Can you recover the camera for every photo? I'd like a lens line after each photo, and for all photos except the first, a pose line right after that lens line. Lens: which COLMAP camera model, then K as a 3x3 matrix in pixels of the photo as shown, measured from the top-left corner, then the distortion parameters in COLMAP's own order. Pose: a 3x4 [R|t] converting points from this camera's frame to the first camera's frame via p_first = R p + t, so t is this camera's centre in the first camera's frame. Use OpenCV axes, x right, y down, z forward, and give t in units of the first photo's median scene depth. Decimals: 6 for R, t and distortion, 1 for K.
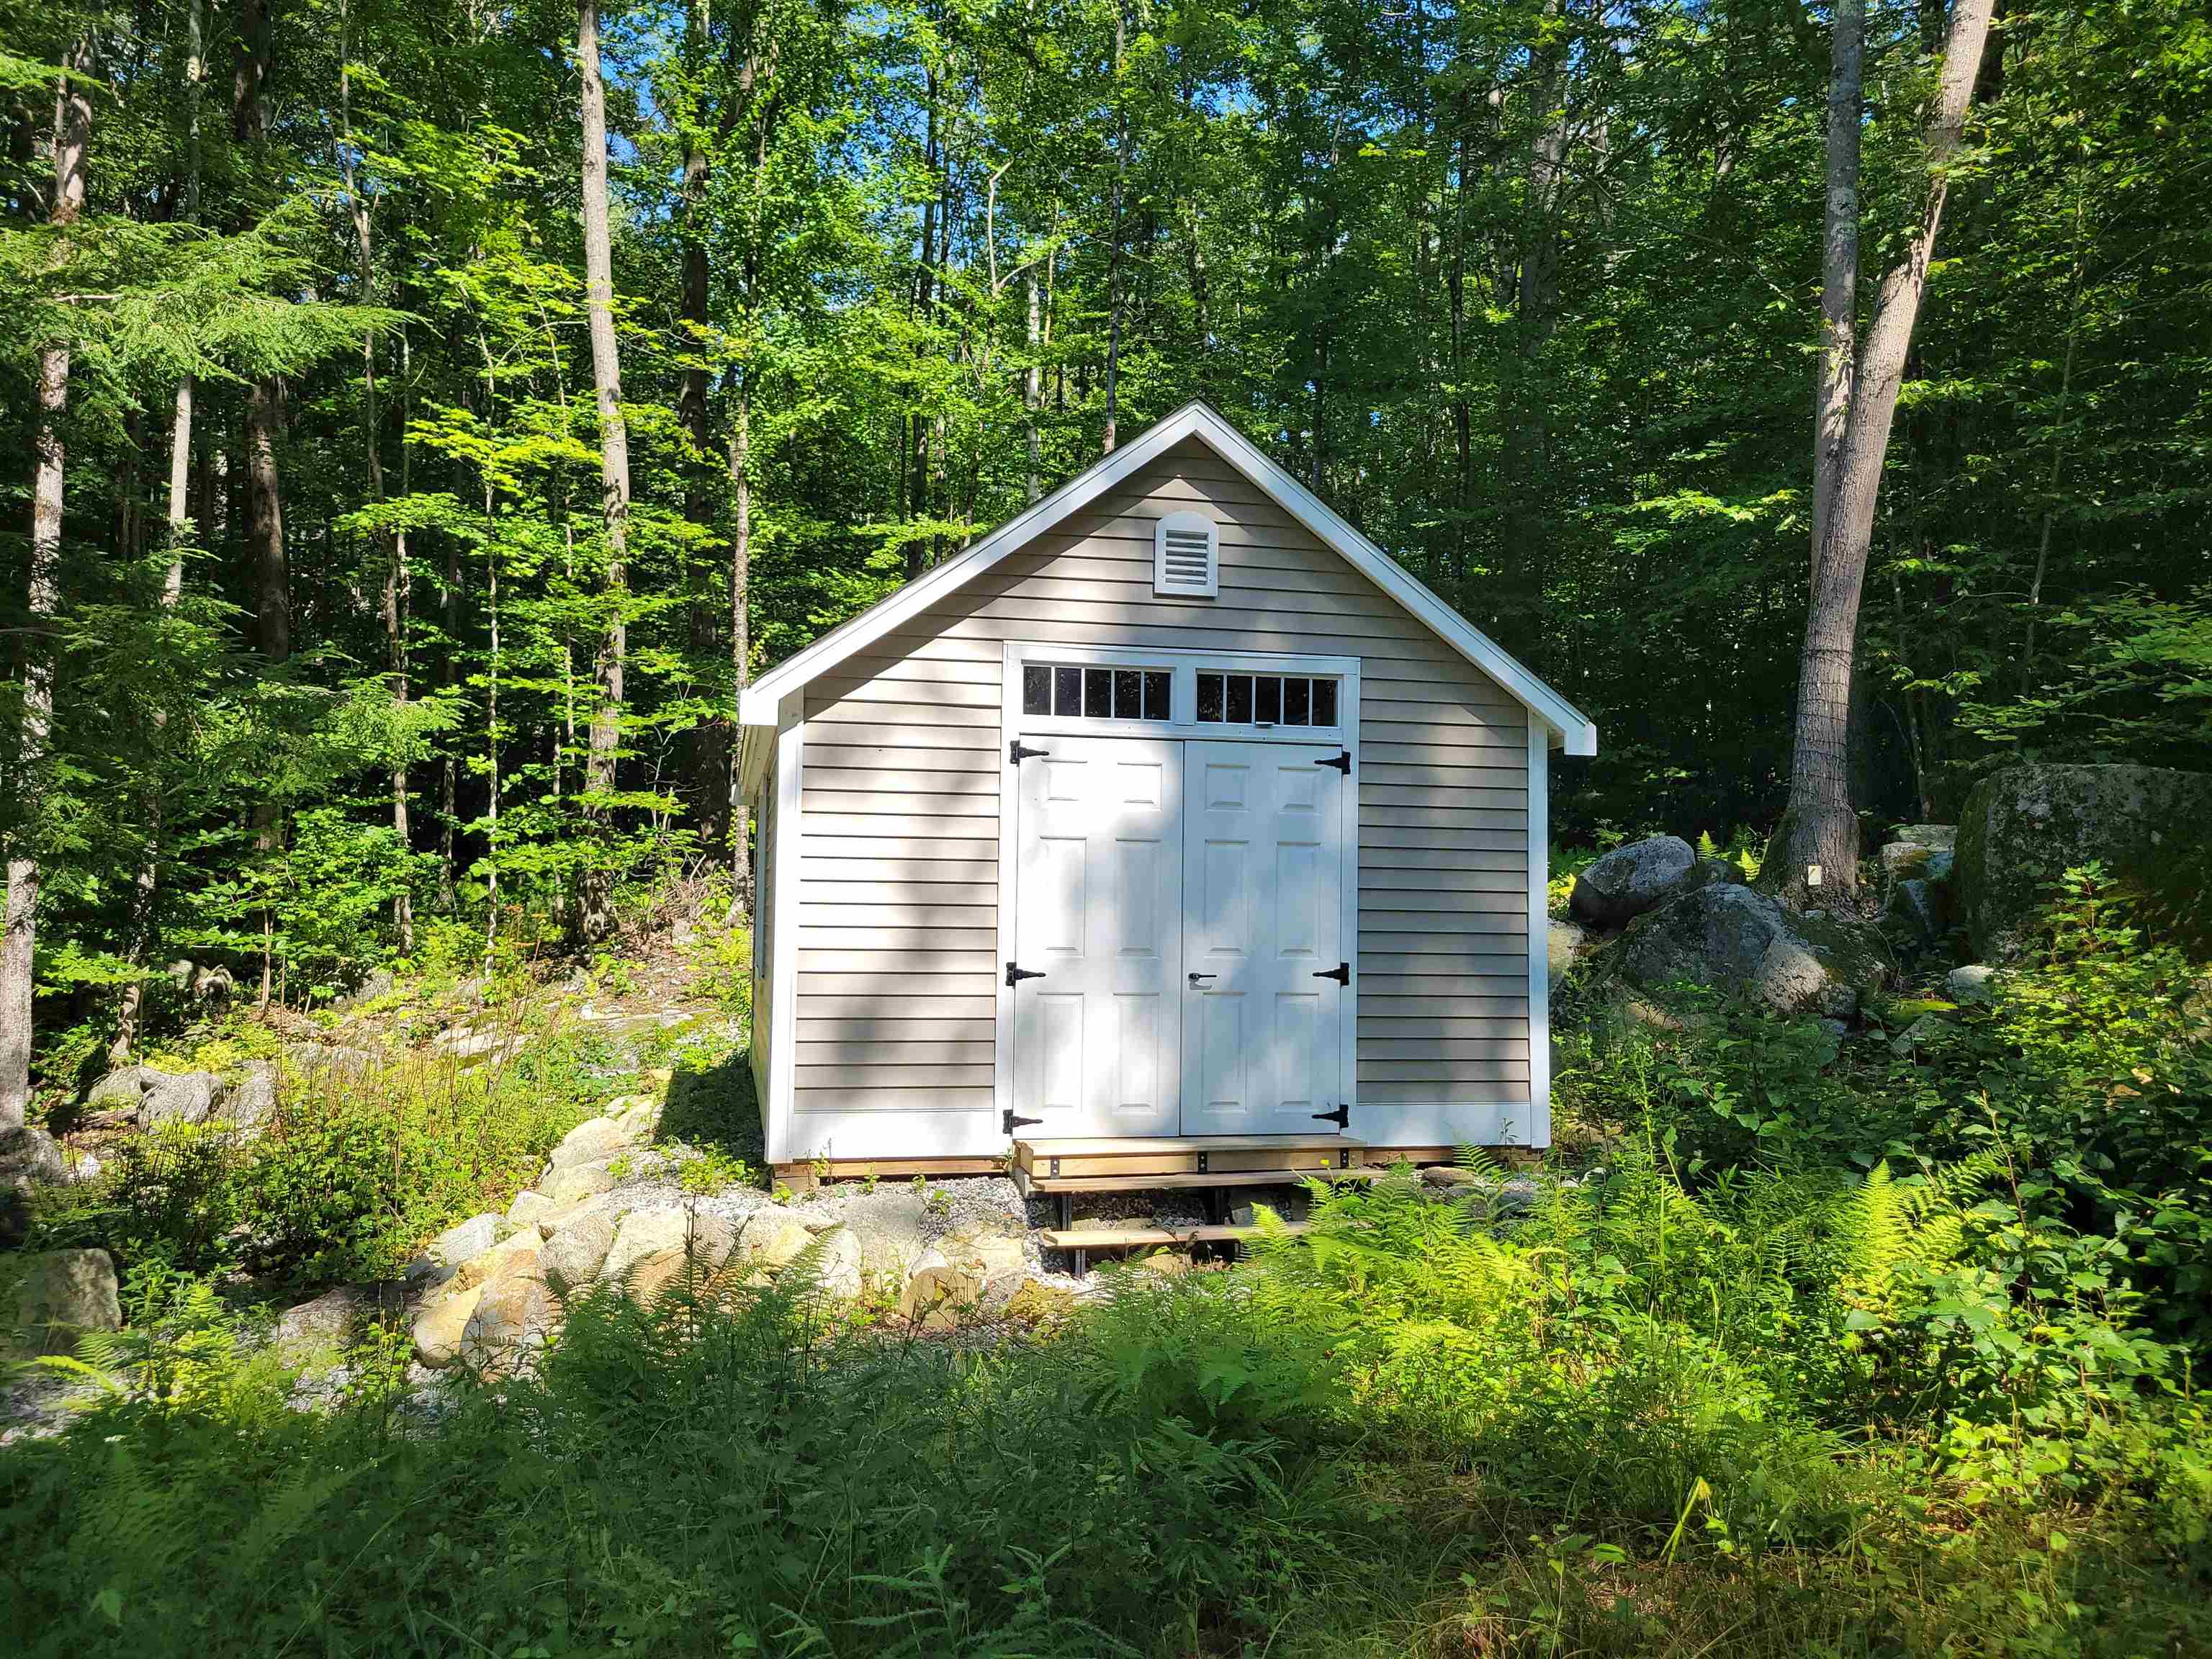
lens RADIAL K [[1621.9, 0, 1106.0], [0, 1621.9, 829.5], [0, 0, 1]] dist [0.028695, -0.006905]
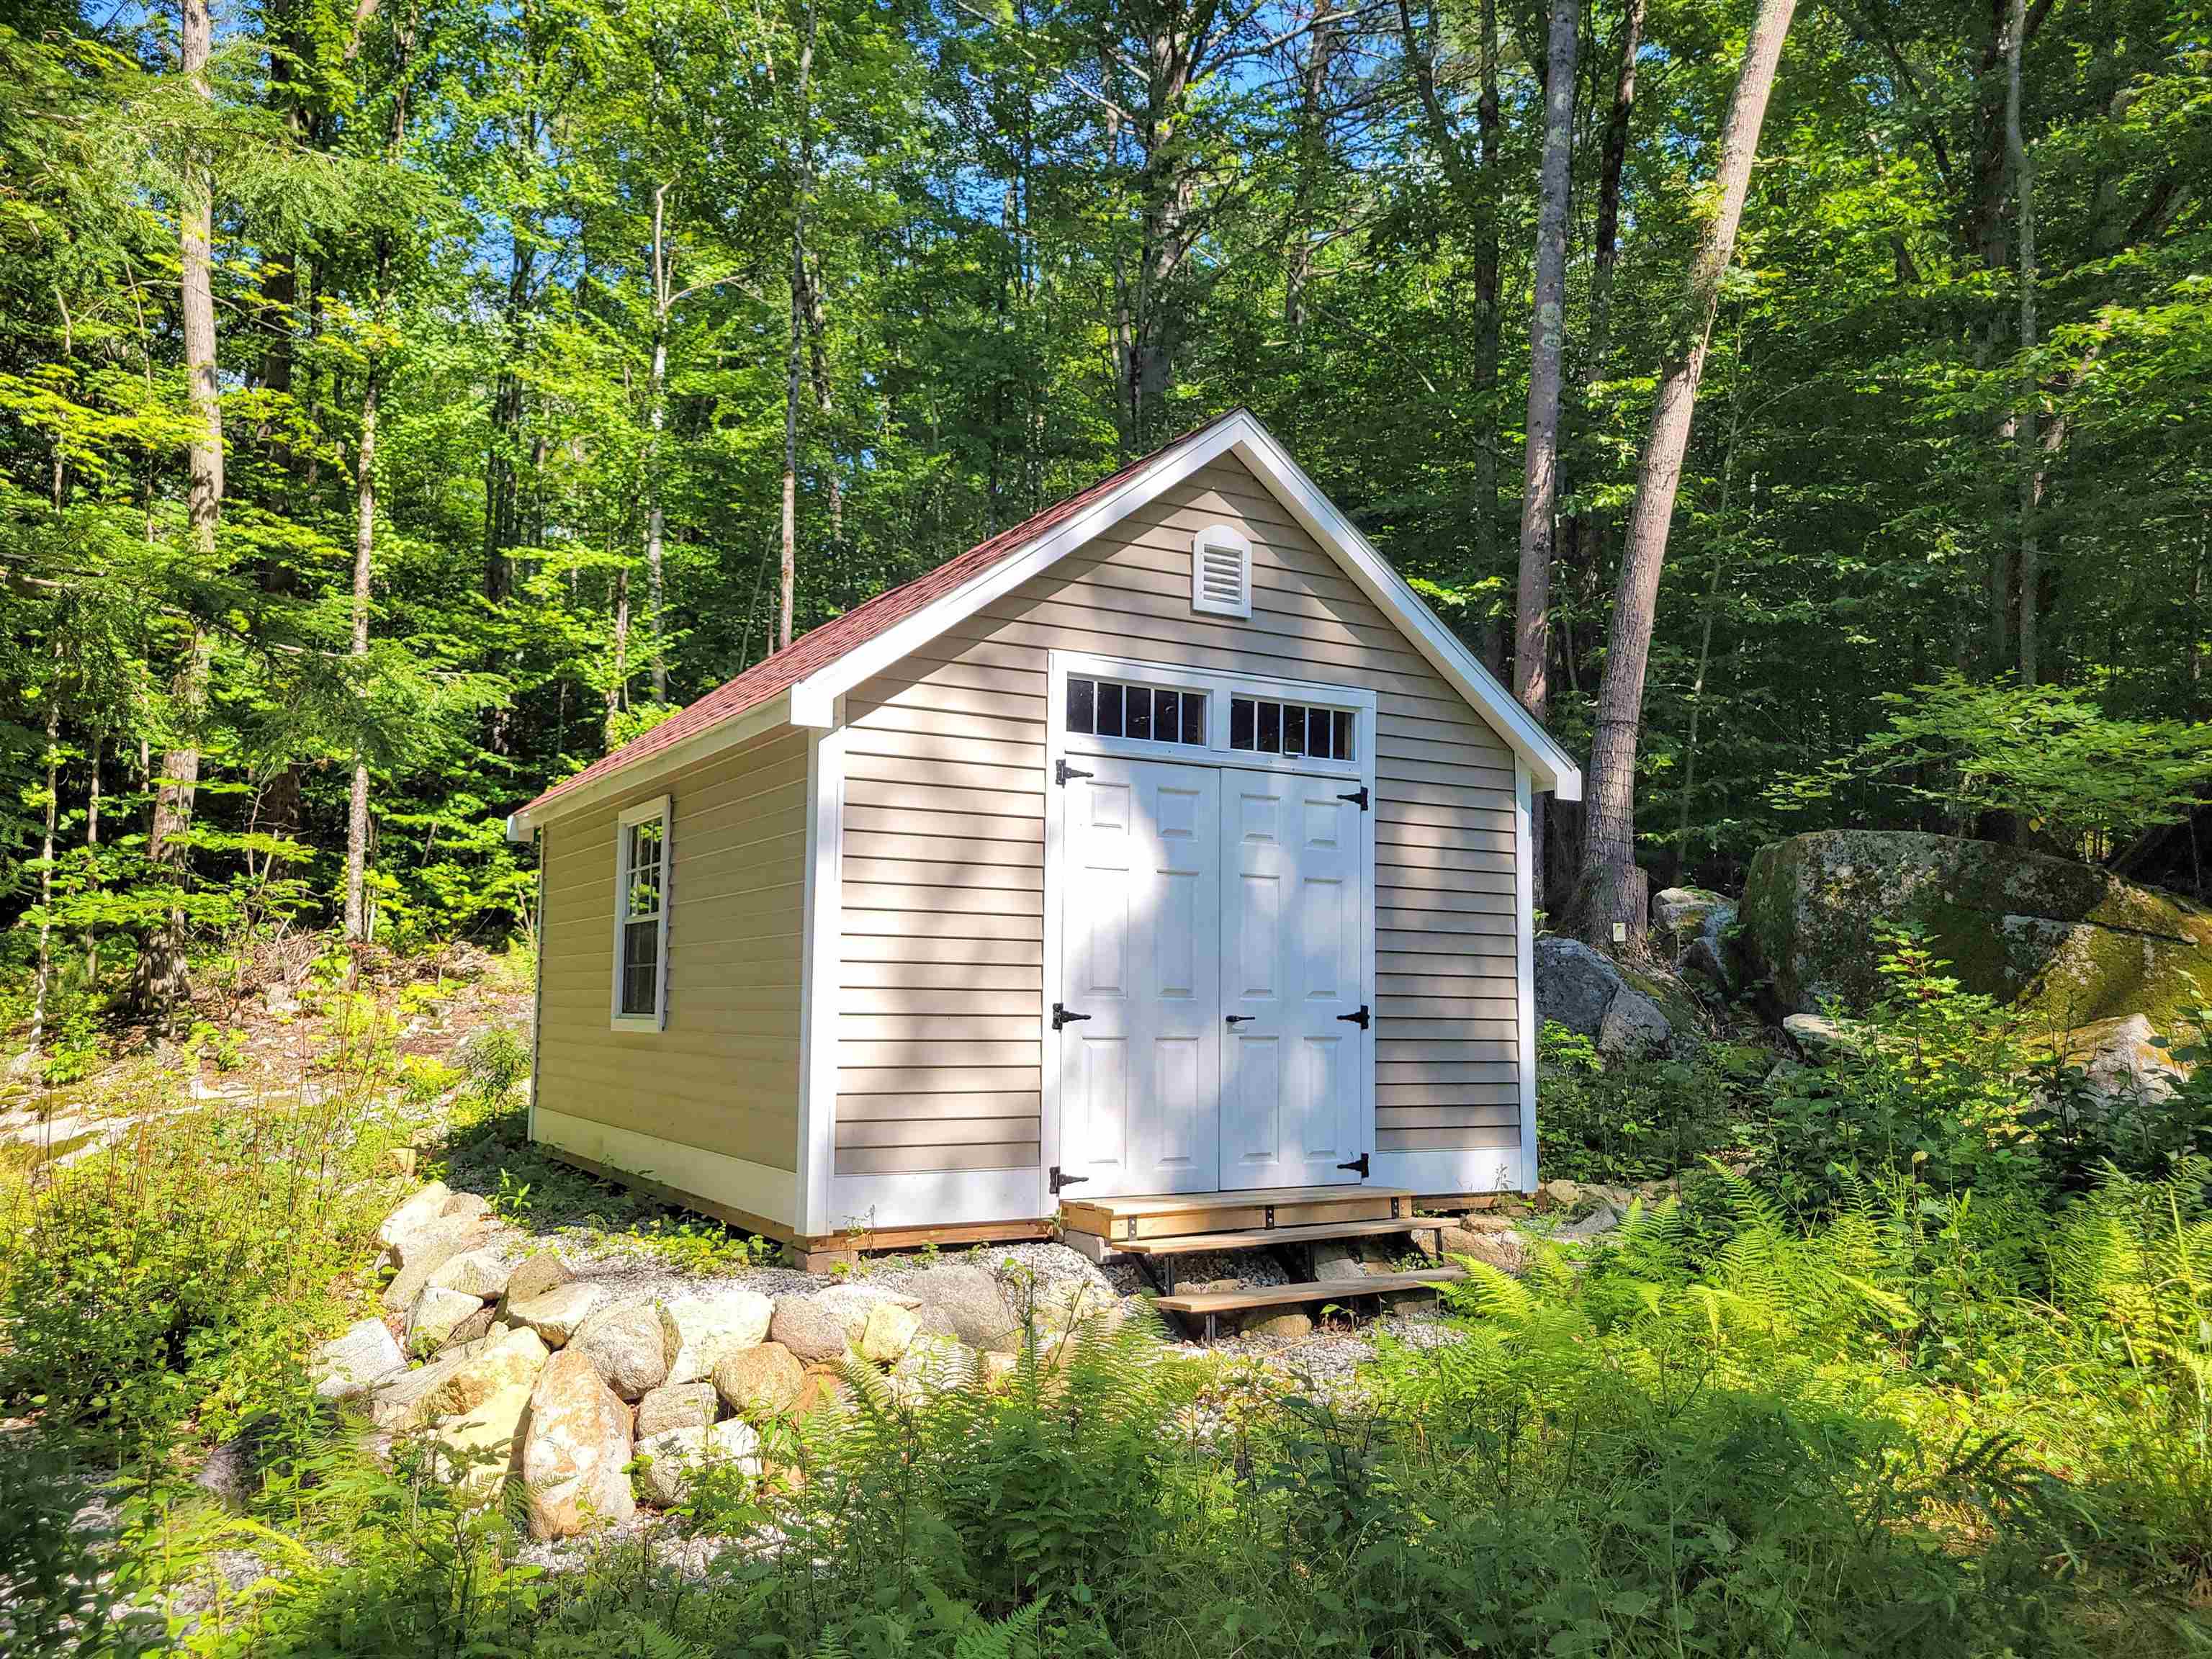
lens RADIAL K [[1636.3, 0, 1106.7], [0, 1636.3, 860.9], [0, 0, 1]] dist [0.028846, -0.006084]
pose [[0.959464, 0.023436, 0.280854, -0.273401], [-0.015908, 0.999451, -0.029055, 0.026799], [-0.281381, 0.023409, 0.959311, 0.107848]]
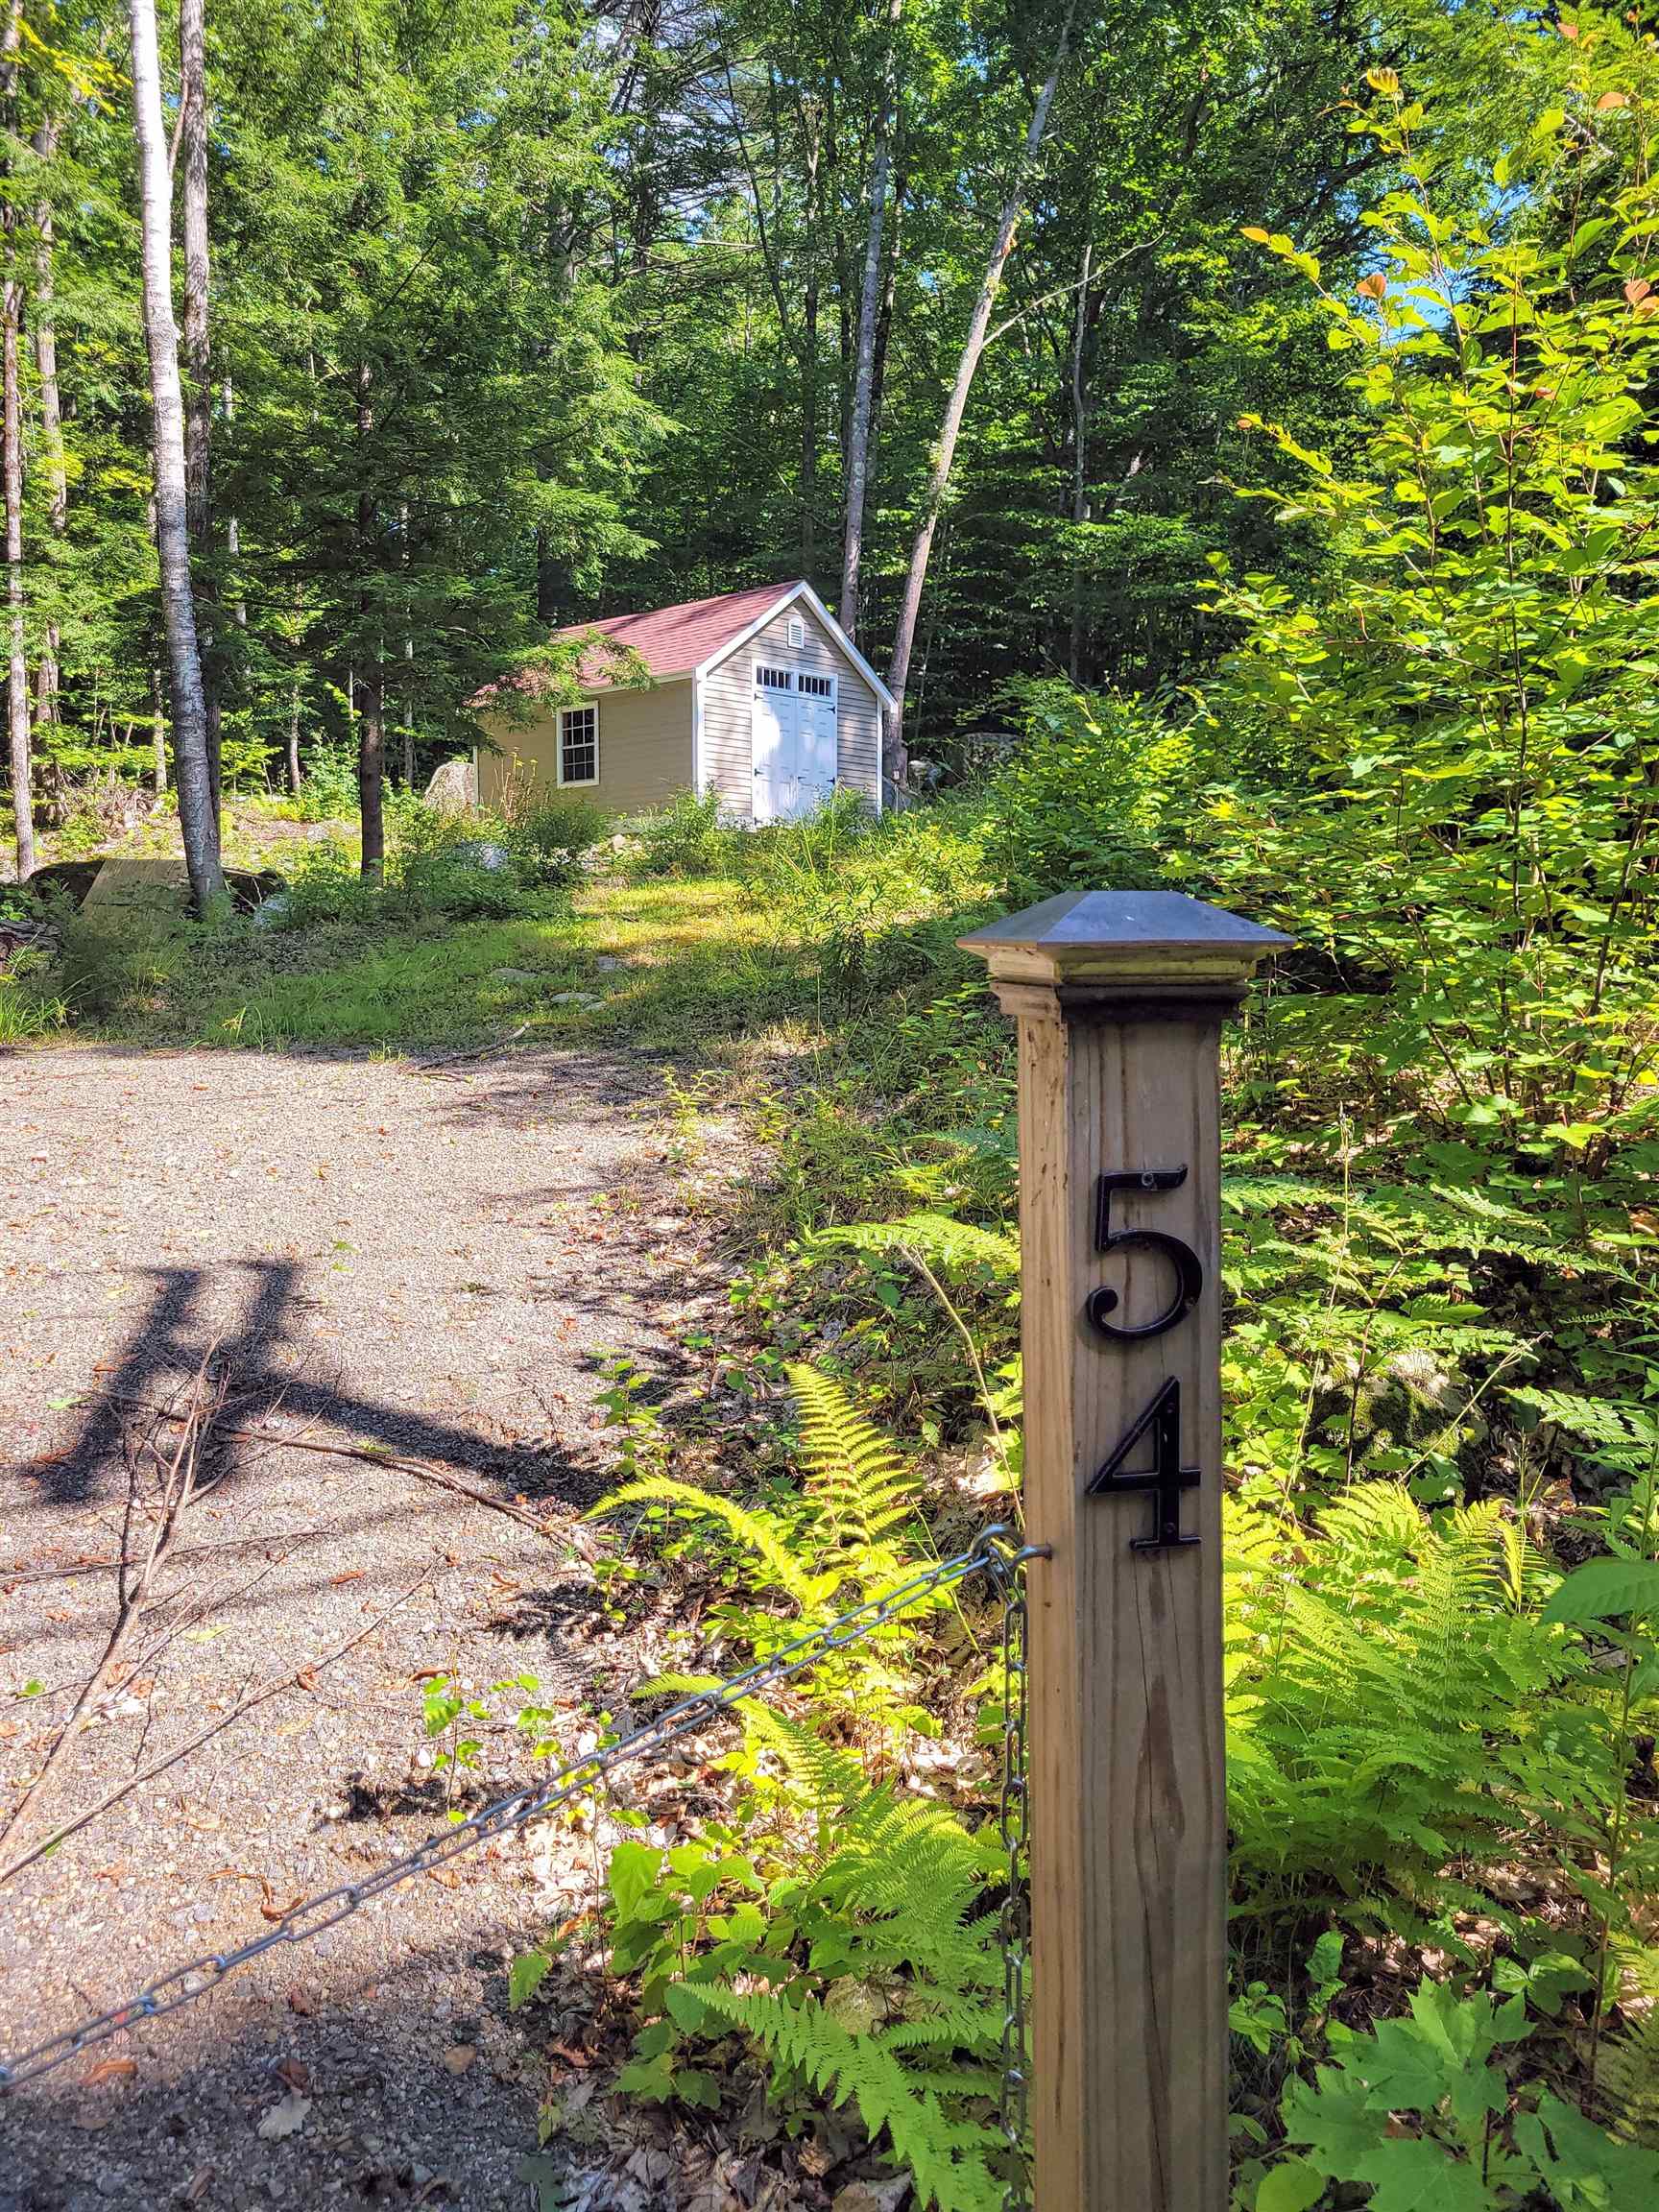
lens RADIAL K [[1621.9, 0, 829.5], [0, 1621.9, 1106.0], [0, 0, 1]] dist [0.028695, -0.006905]
pose [[0.828794, -0.061879, 0.556122, -1.578293], [-0.023194, 0.989213, 0.144636, 0.249556], [-0.559073, -0.132772, 0.818419, -1.553478]]
